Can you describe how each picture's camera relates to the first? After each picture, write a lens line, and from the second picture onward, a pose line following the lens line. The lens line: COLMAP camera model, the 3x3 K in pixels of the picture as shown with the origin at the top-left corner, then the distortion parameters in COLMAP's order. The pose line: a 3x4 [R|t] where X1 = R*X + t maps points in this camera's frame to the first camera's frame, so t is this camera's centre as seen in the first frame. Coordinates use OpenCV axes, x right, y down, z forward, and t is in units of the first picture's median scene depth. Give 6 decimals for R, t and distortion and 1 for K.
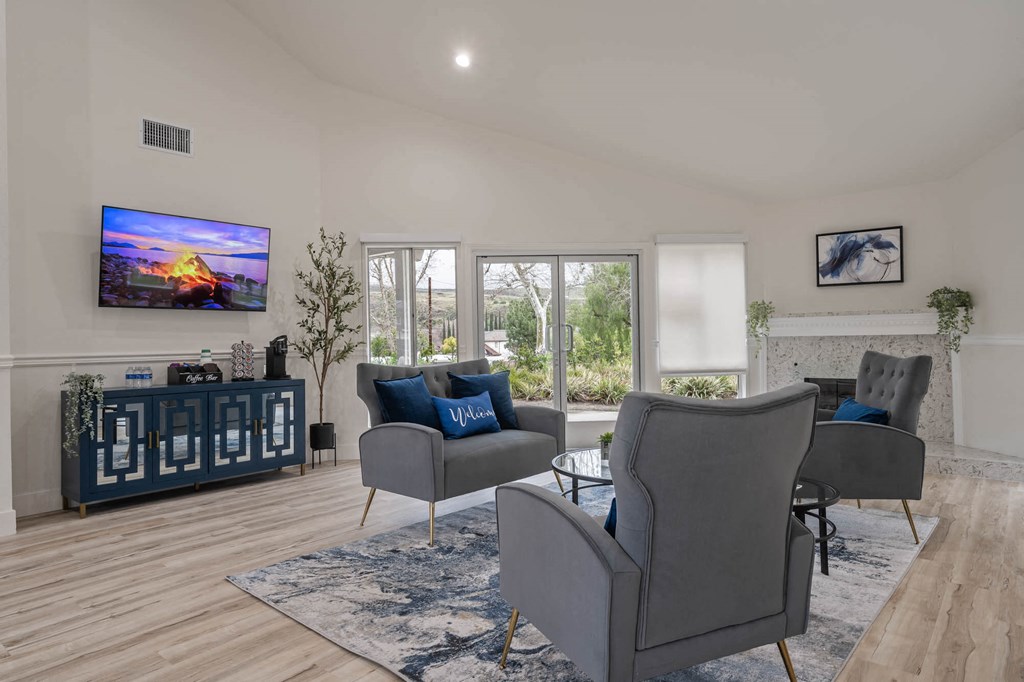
lens RADIAL K [[514.6, 0, 512.0], [0, 514.6, 341.0], [0, 0, 1]] dist [-0.002172, -0.000270]
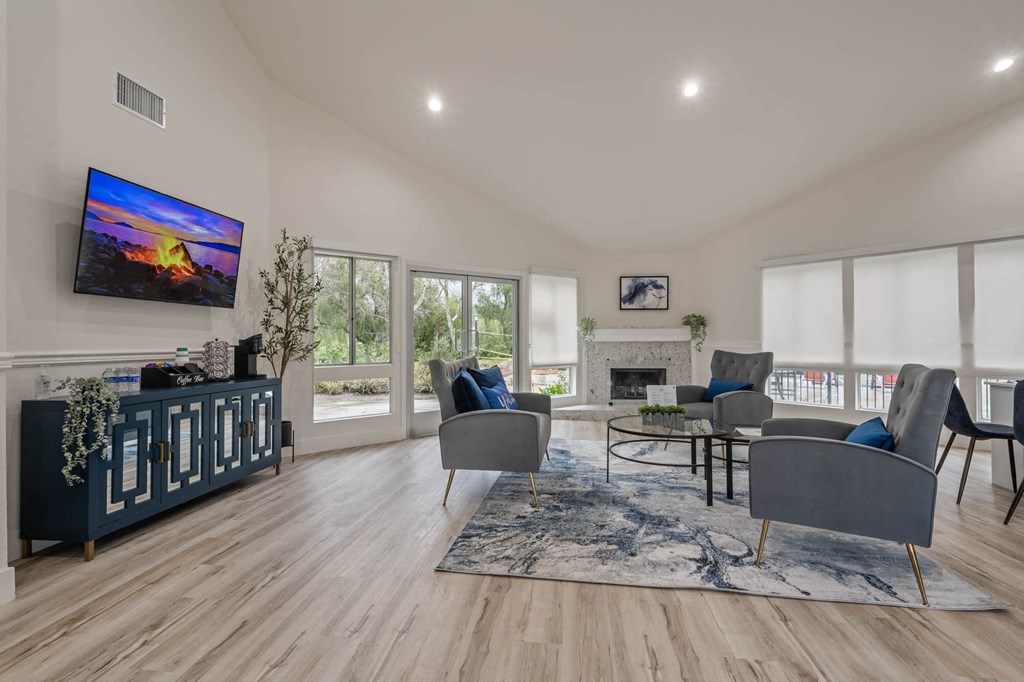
lens RADIAL K [[399.0, 0, 512.0], [0, 399.0, 341.0], [0, 0, 1]] dist [0.001385, 0.000049]
pose [[0.887262, 0.011751, 0.461116, -0.482180], [-0.007584, 0.999912, -0.010889, 0.009522], [-0.461203, 0.006164, 0.887273, 0.137002]]
